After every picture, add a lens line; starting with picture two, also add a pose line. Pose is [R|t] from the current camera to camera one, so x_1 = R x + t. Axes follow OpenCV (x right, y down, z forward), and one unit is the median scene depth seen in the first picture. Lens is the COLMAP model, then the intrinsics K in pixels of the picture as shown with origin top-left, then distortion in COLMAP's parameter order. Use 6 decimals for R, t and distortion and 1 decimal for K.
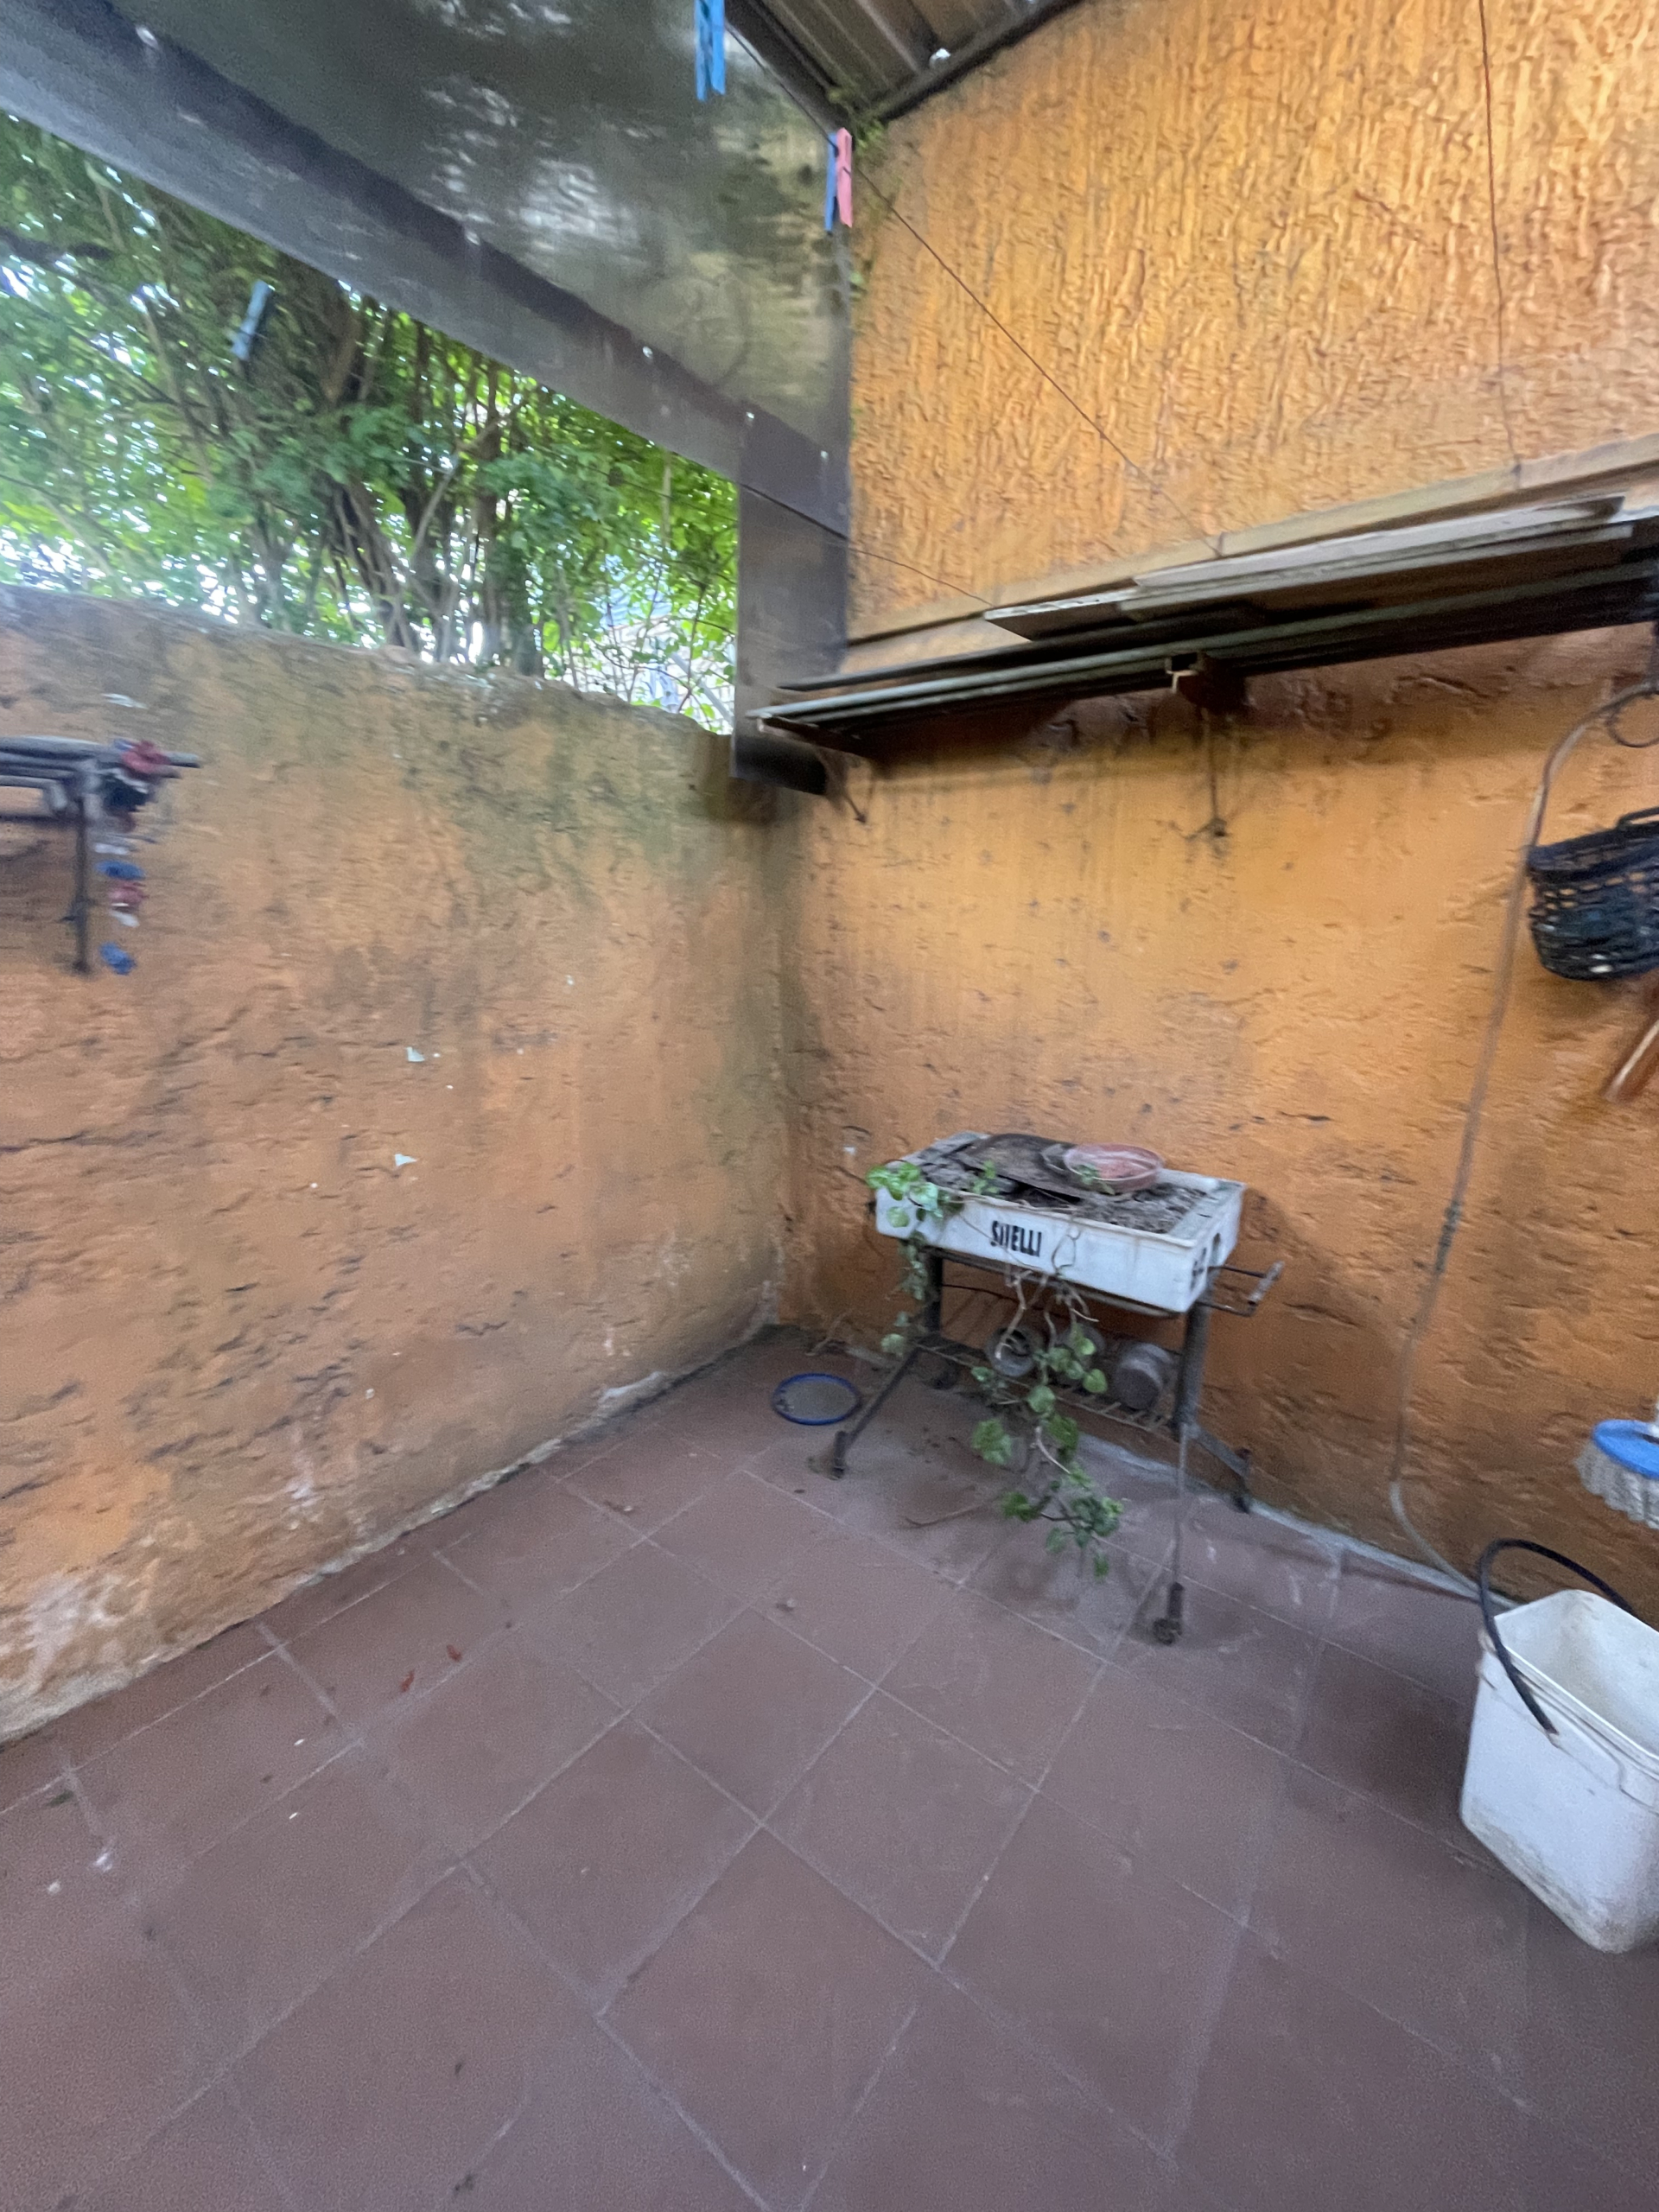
lens RADIAL K [[892.3, 0, 843.2], [0, 892.3, 1103.5], [0, 0, 1]] dist [-0.003134, -0.000160]
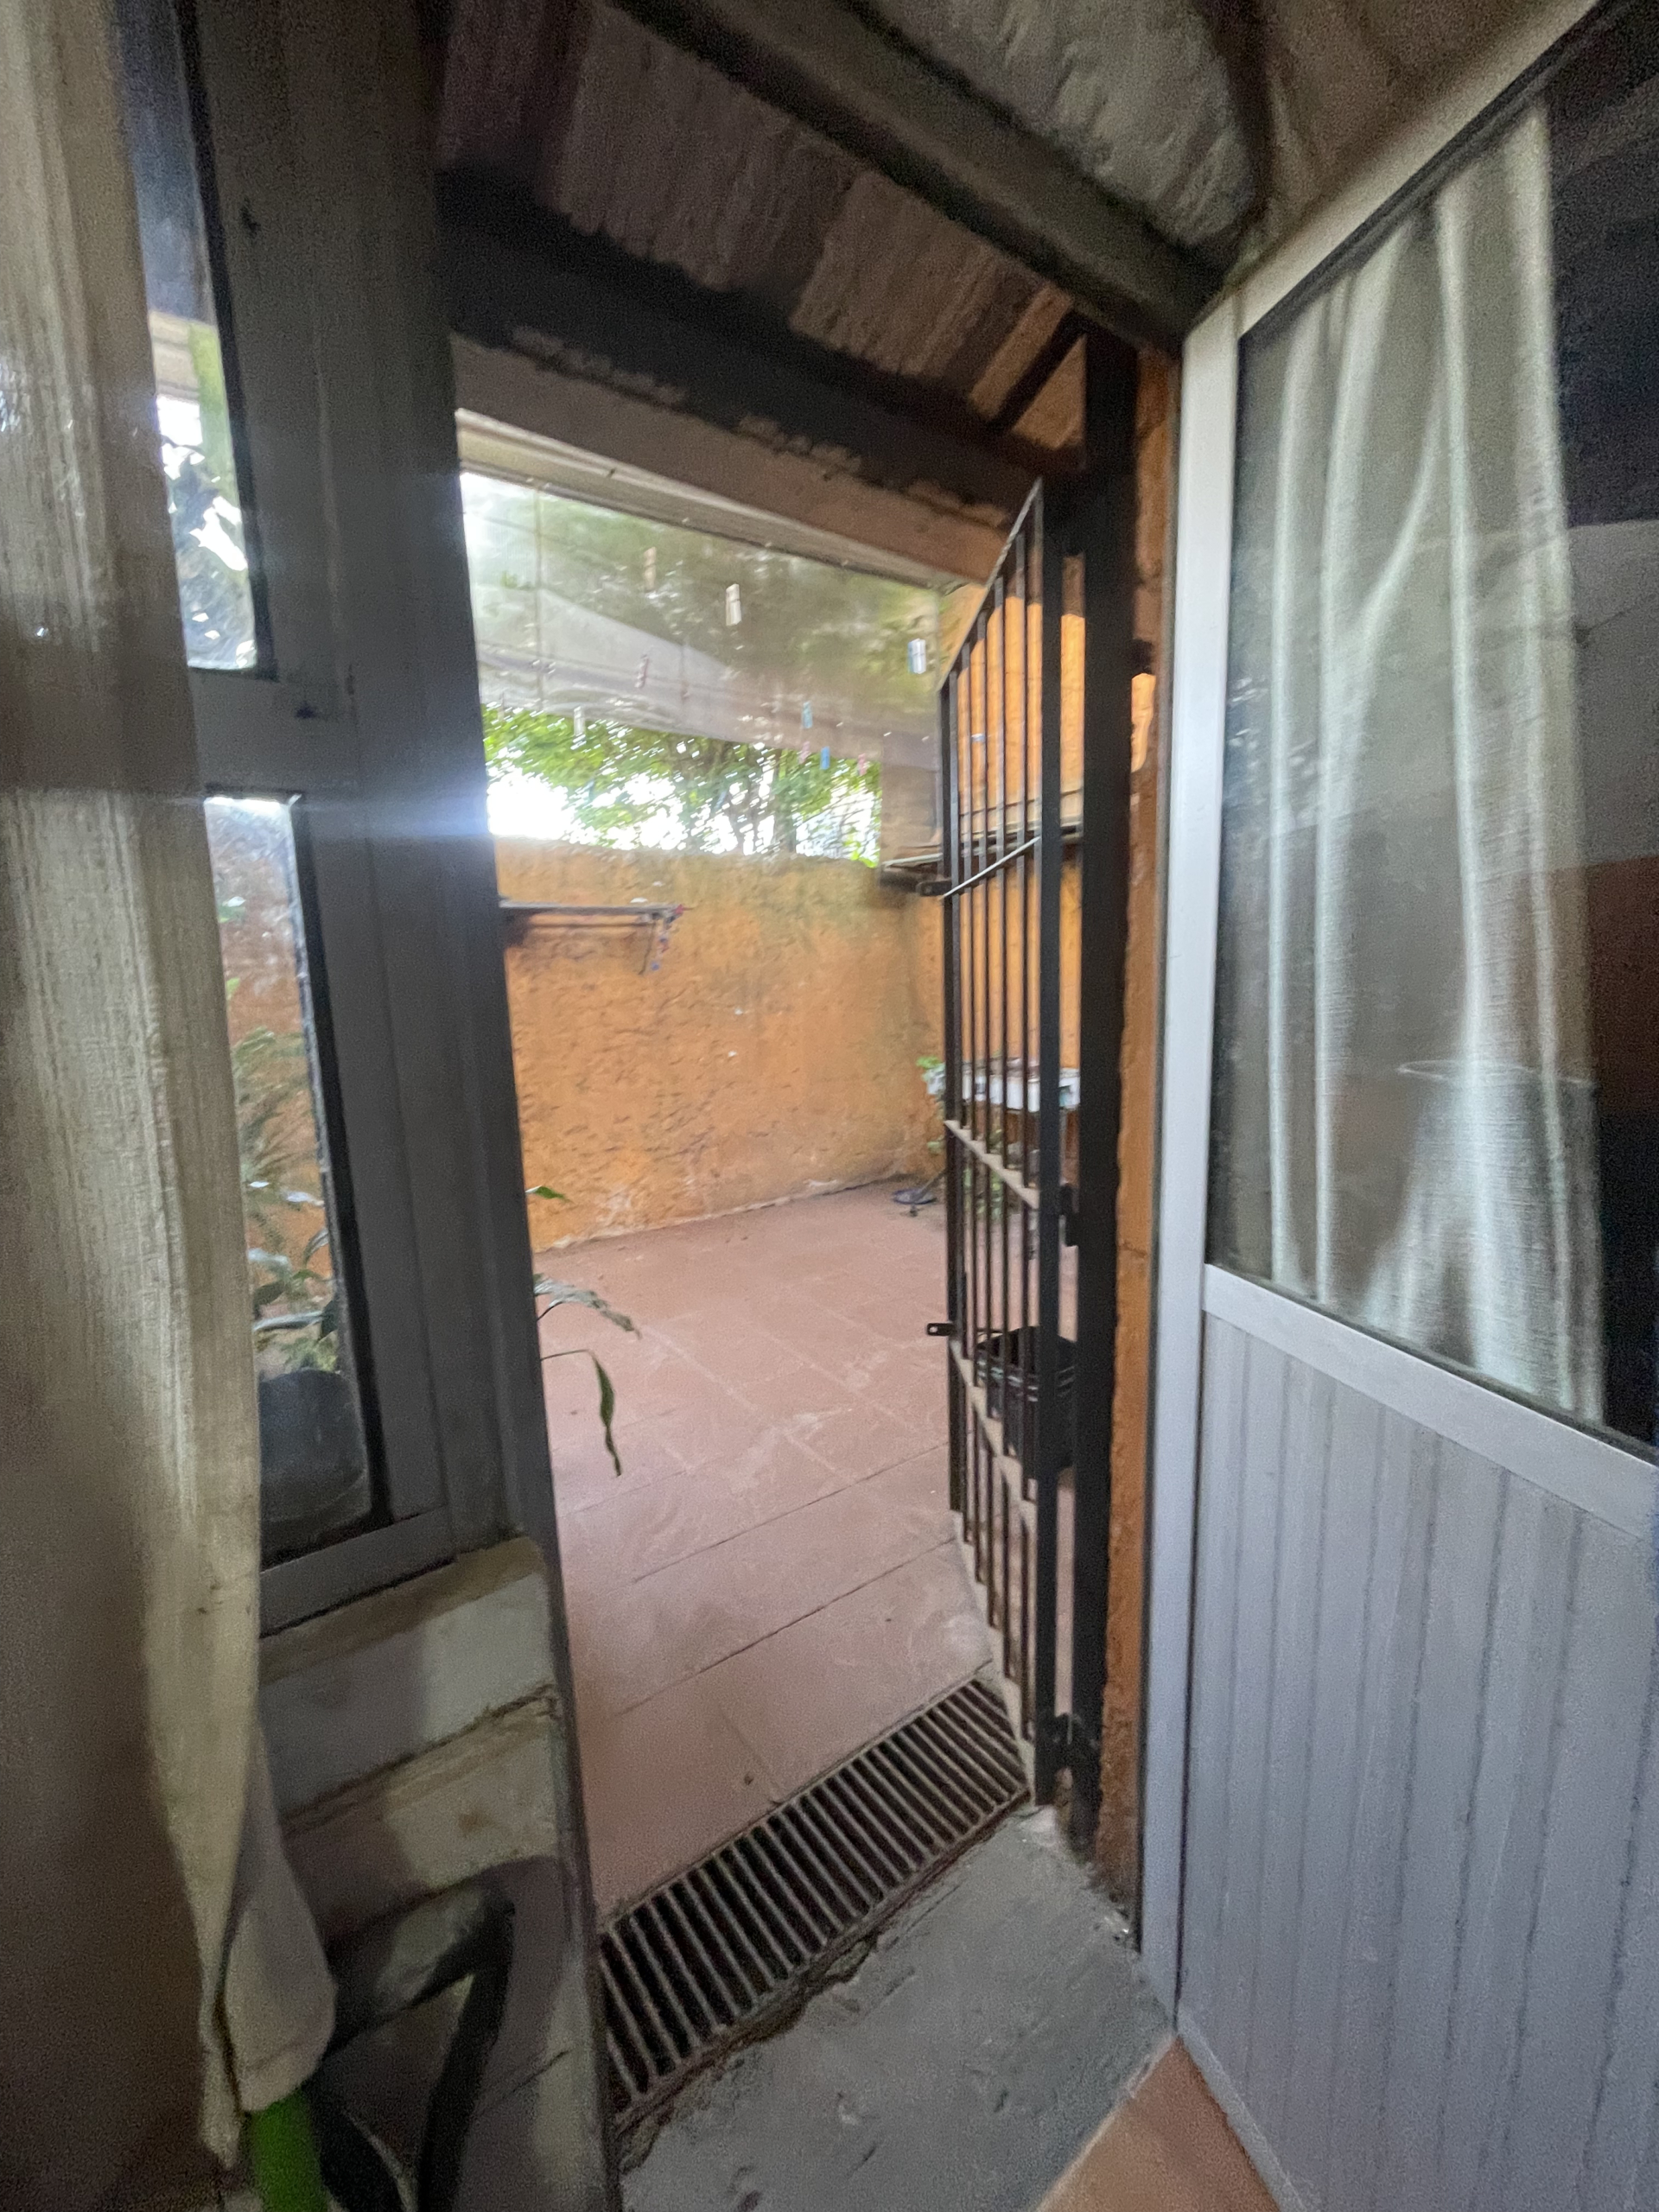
lens RADIAL K [[892.3, 0, 831.8], [0, 892.3, 1098.6], [0, 0, 1]] dist [-0.003134, -0.000160]
pose [[0.956561, 0.020665, -0.290799, 0.526911], [-0.039444, 0.997486, -0.058863, 0.346966], [0.288851, 0.067777, 0.954972, -1.366066]]
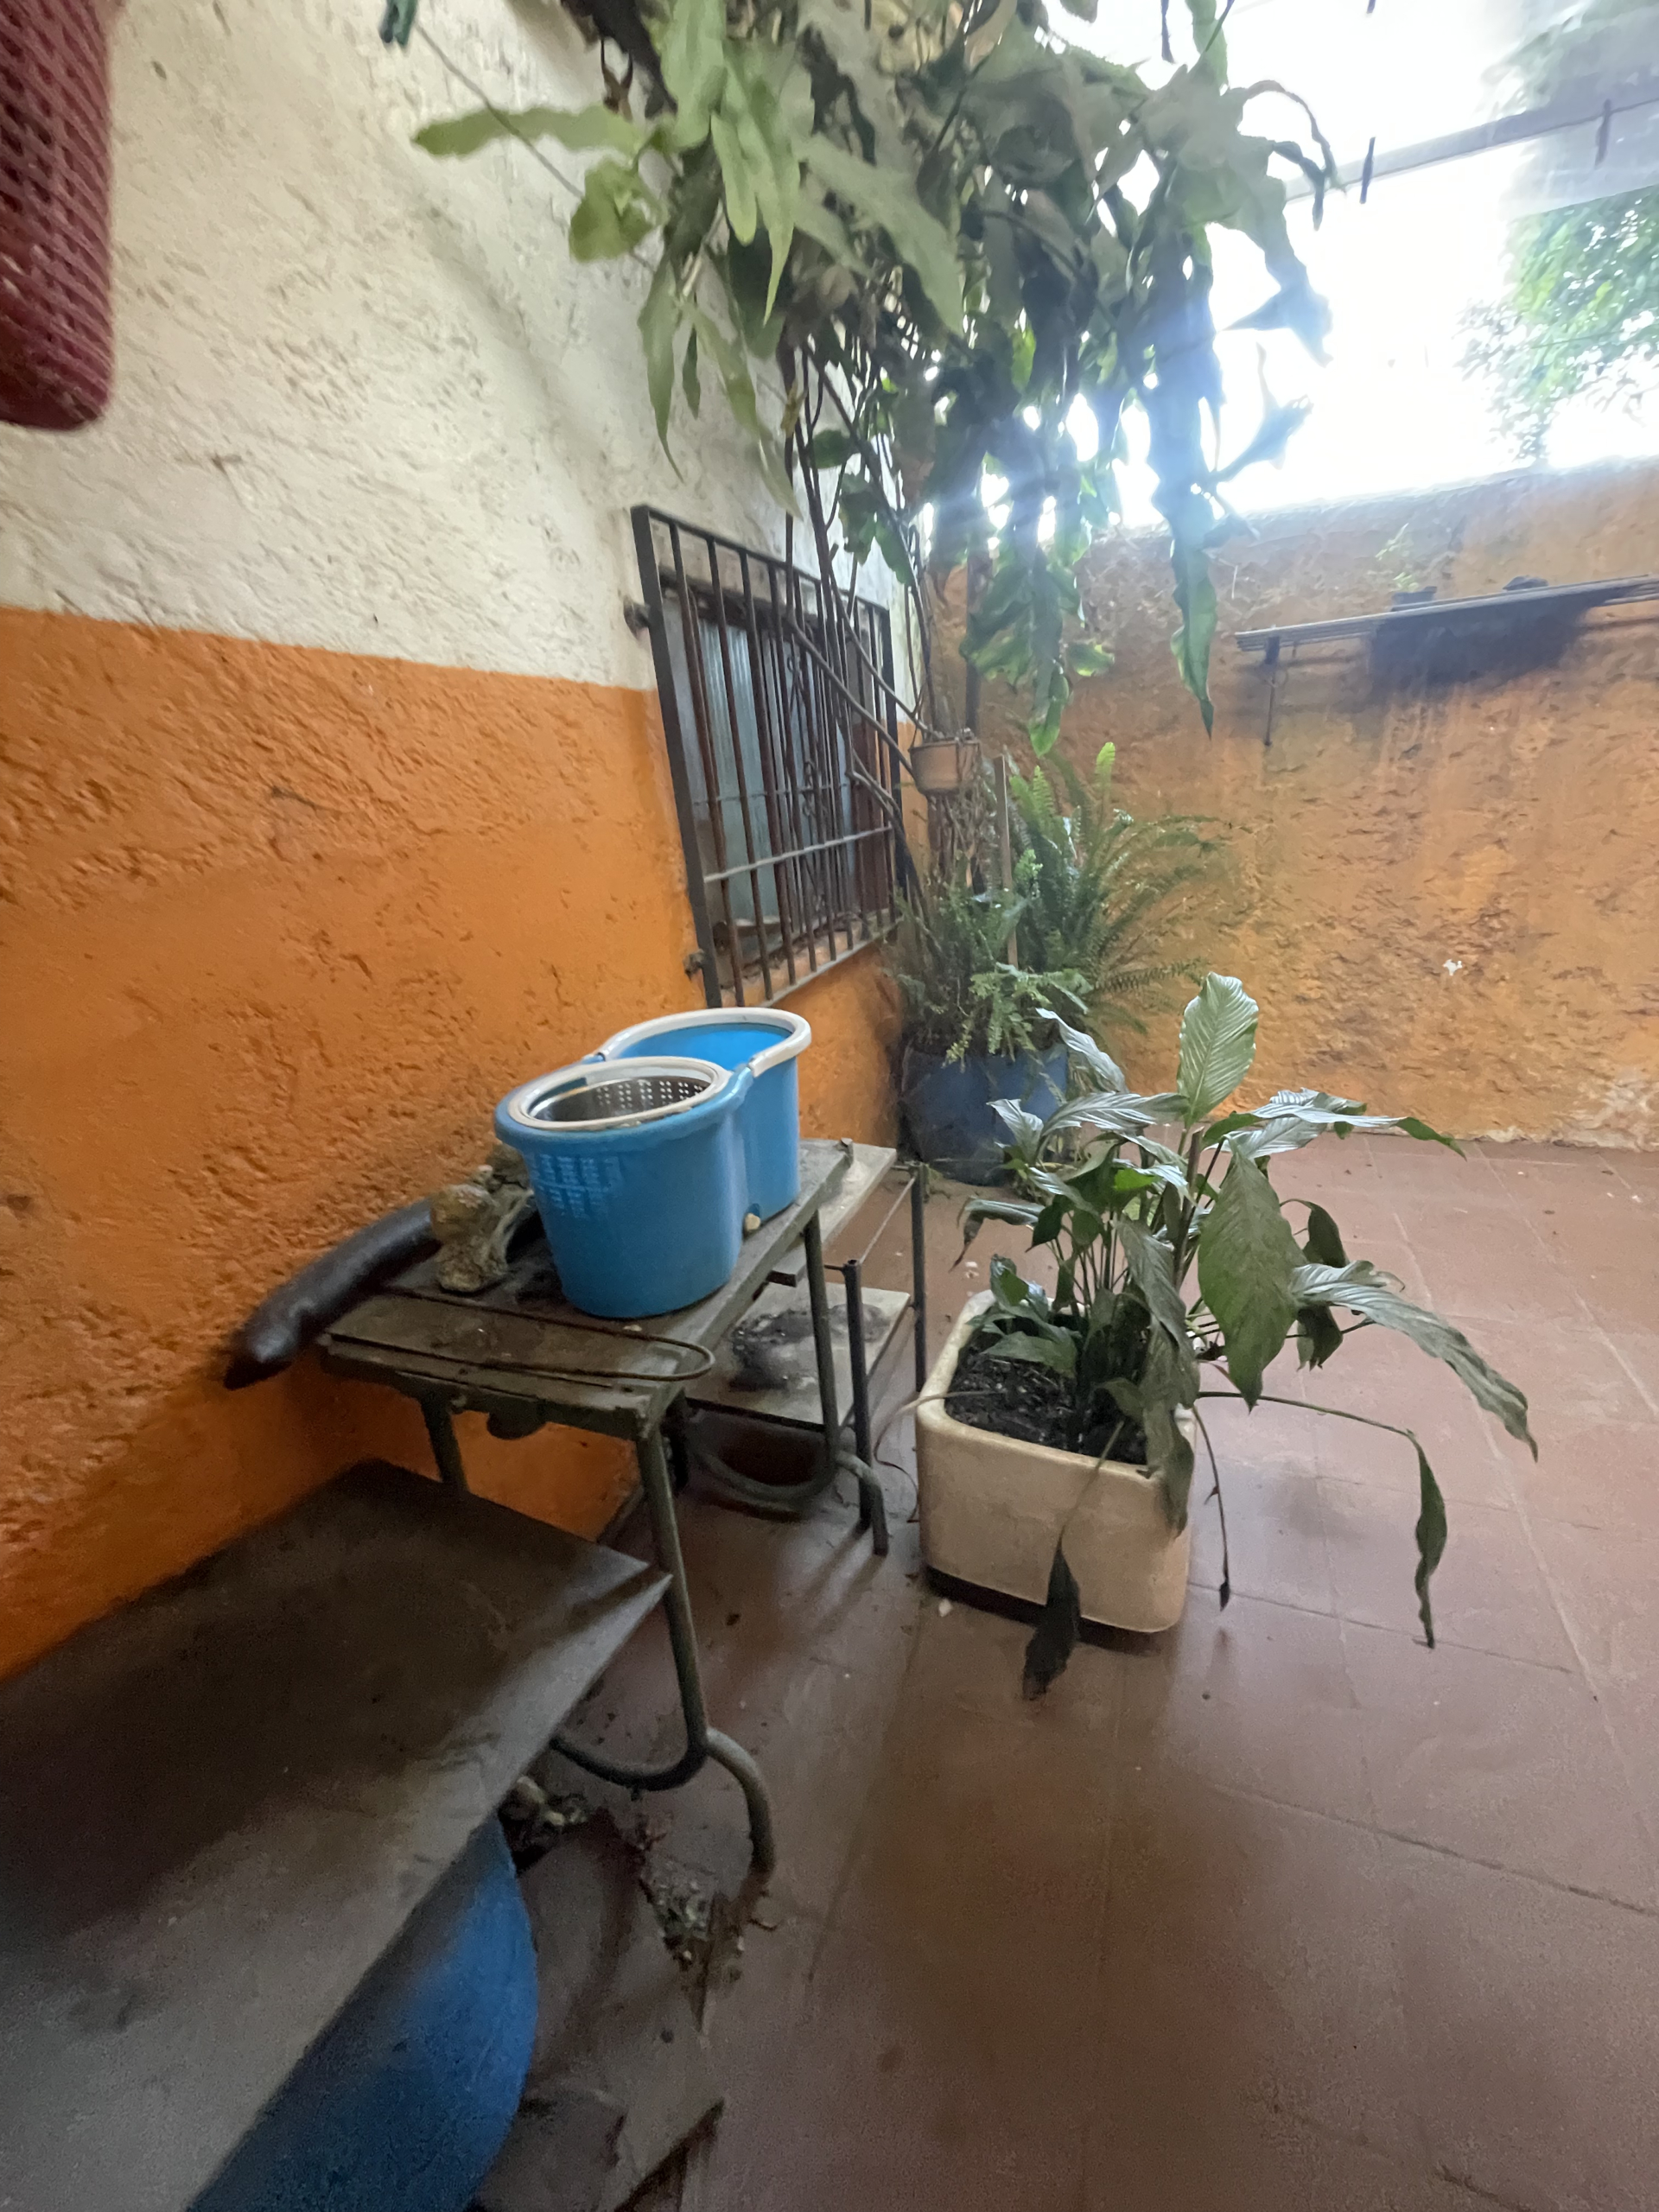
lens RADIAL K [[892.3, 0, 816.4], [0, 892.3, 1107.5], [0, 0, 1]] dist [-0.003134, -0.000160]
pose [[0.261914, 0.308691, -0.914391, 0.295032], [-0.125480, 0.950316, 0.284877, 0.263349], [0.956899, 0.040124, 0.287636, -0.936564]]
